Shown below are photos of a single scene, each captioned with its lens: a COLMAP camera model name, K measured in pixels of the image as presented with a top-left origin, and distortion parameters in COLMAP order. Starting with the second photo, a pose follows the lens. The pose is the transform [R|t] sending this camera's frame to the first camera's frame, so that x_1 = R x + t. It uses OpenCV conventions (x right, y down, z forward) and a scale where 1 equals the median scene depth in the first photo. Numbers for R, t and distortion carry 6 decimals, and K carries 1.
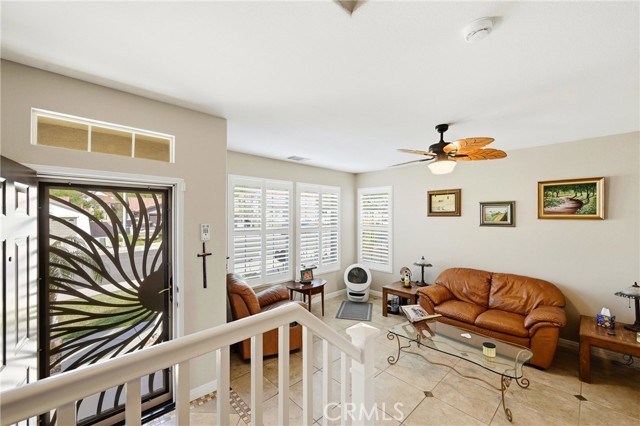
lens RADIAL K [[251.9, 0, 323.3], [0, 251.9, 215.5], [0, 0, 1]] dist [-0.002854, -0.000046]
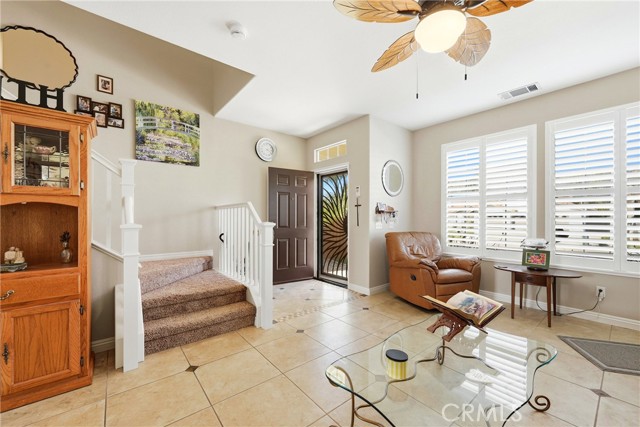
lens RADIAL K [[253.0, 0, 322.7], [0, 253.0, 217.1], [0, 0, 1]] dist [-0.002306, -0.000405]
pose [[-0.063389, -0.002672, -0.997985, 0.915523], [0.003538, 0.999990, -0.002902, 0.182757], [0.997983, -0.003715, -0.063379, 0.683060]]
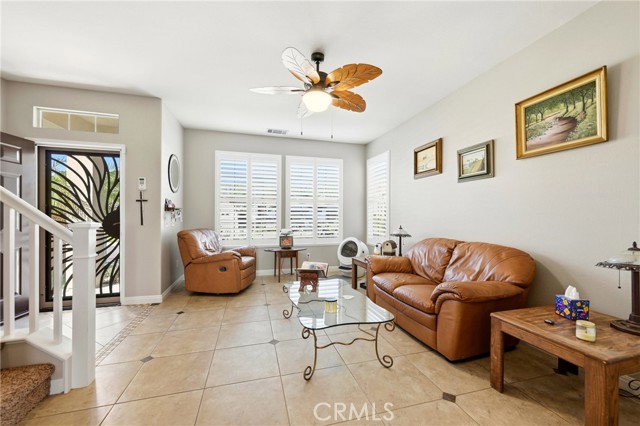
lens RADIAL K [[251.9, 0, 322.8], [0, 251.9, 214.5], [0, 0, 1]] dist [-0.002854, -0.000046]
pose [[0.889075, -0.001852, -0.457759, 0.791267], [0.000741, 0.999996, -0.002607, 0.183186], [0.457762, 0.001978, 0.889073, 0.189369]]
